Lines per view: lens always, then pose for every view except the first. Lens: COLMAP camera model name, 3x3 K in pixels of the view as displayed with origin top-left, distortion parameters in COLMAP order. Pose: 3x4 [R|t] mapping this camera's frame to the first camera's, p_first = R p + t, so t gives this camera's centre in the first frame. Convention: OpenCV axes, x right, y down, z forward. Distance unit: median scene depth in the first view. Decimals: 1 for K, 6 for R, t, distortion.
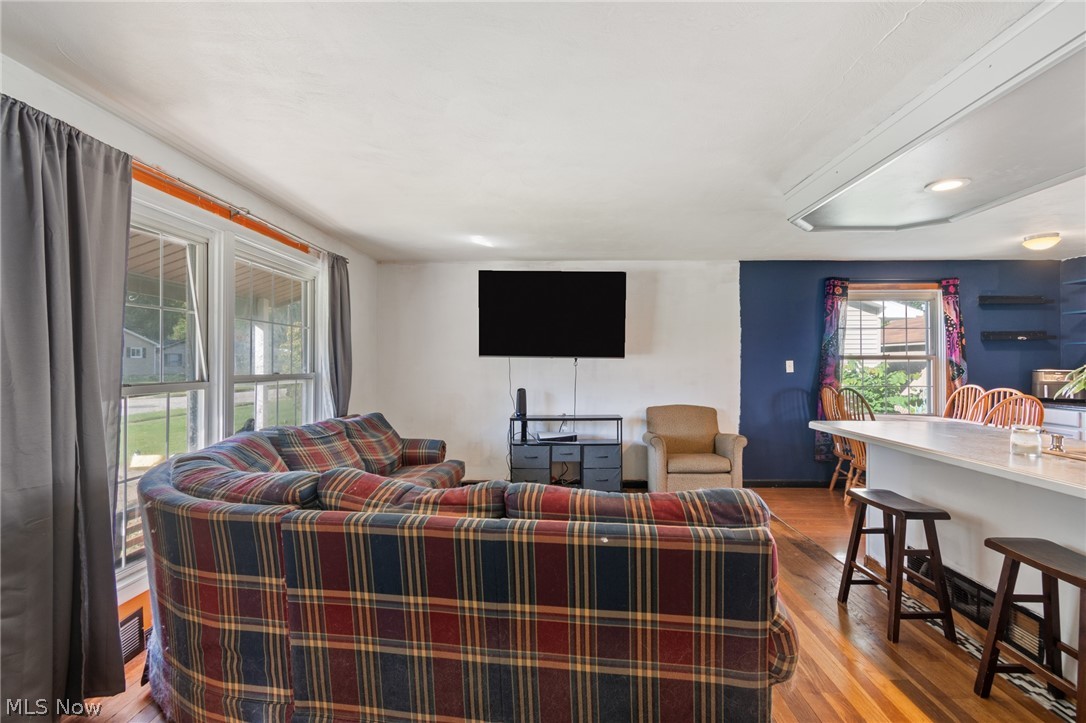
lens RADIAL K [[483.9, 0, 553.7], [0, 483.9, 362.8], [0, 0, 1]] dist [-0.003005, -0.000048]
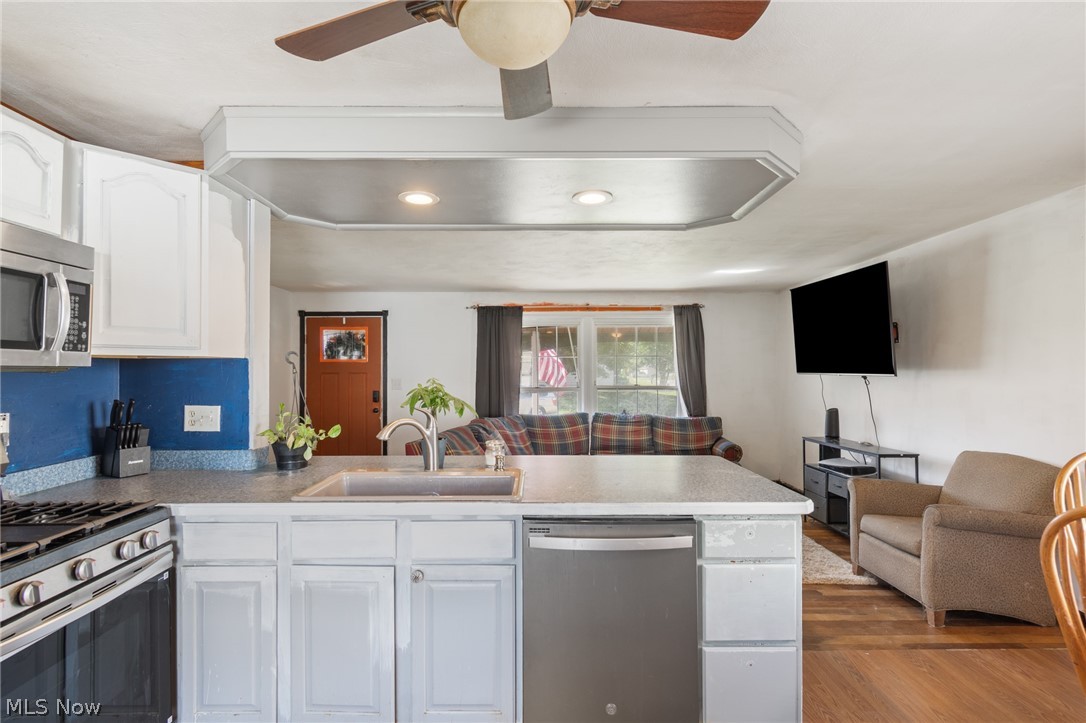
lens RADIAL K [[535.4, 0, 550.5], [0, 535.4, 365.3], [0, 0, 1]] dist [0.002036, -0.000346]
pose [[0.019912, -0.016327, -0.999668, 0.933528], [0.004702, 0.999857, -0.016237, -0.013085], [0.999791, -0.004377, 0.019986, 0.448944]]
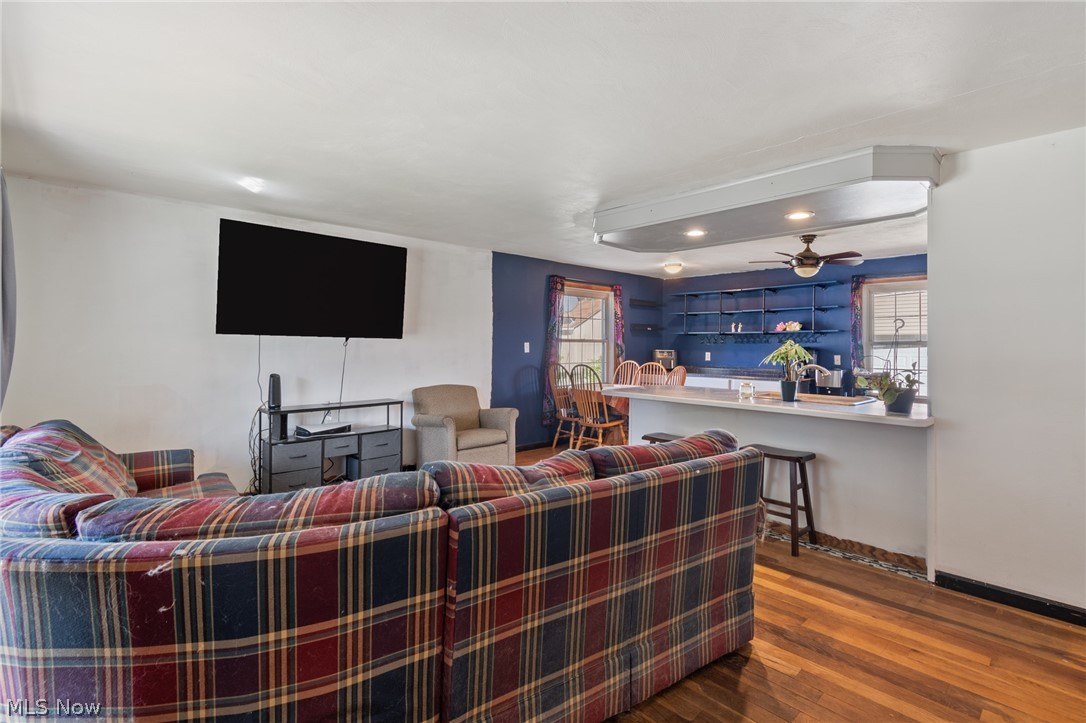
lens RADIAL K [[506.4, 0, 568.7], [0, 506.4, 353.1], [0, 0, 1]] dist [-0.000199, 0.000249]
pose [[0.712000, -0.005393, 0.702159, -0.311971], [-0.008719, 0.999826, 0.016521, -0.000277], [-0.702126, -0.017885, 0.711828, 0.056816]]
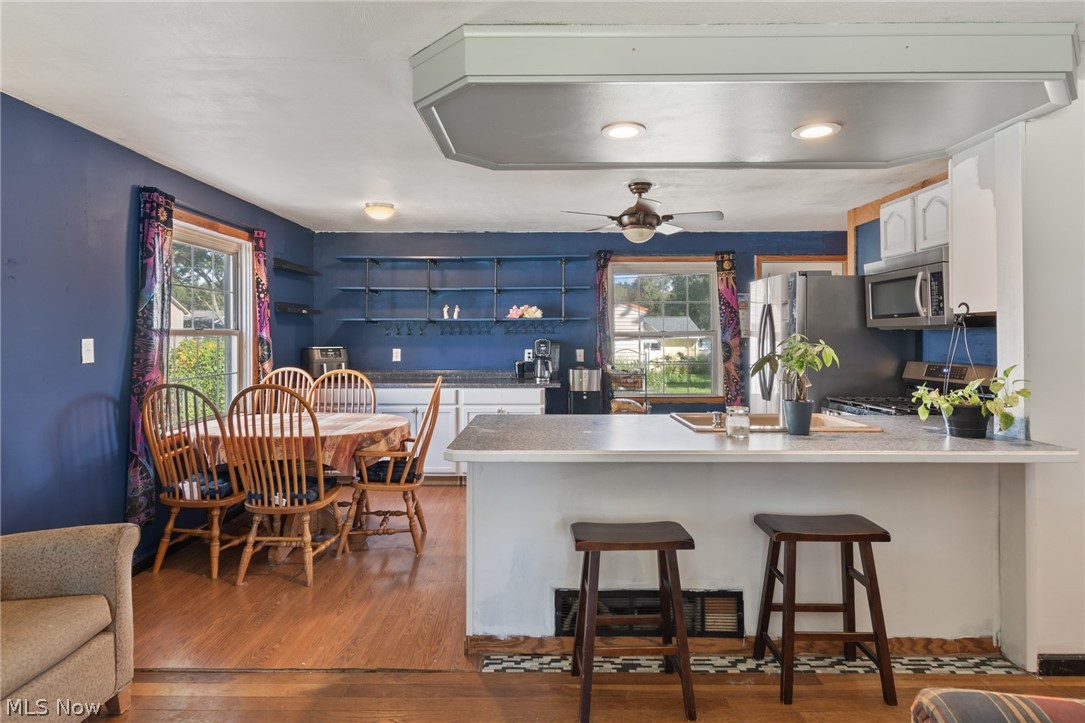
lens RADIAL K [[579.5, 0, 539.8], [0, 579.5, 335.4], [0, 0, 1]] dist [0.002978, -0.000704]
pose [[0.005933, -0.000520, 0.999982, -0.092372], [-0.000344, 1.000000, 0.000522, -0.008538], [-0.999982, -0.000347, 0.005933, 0.564531]]
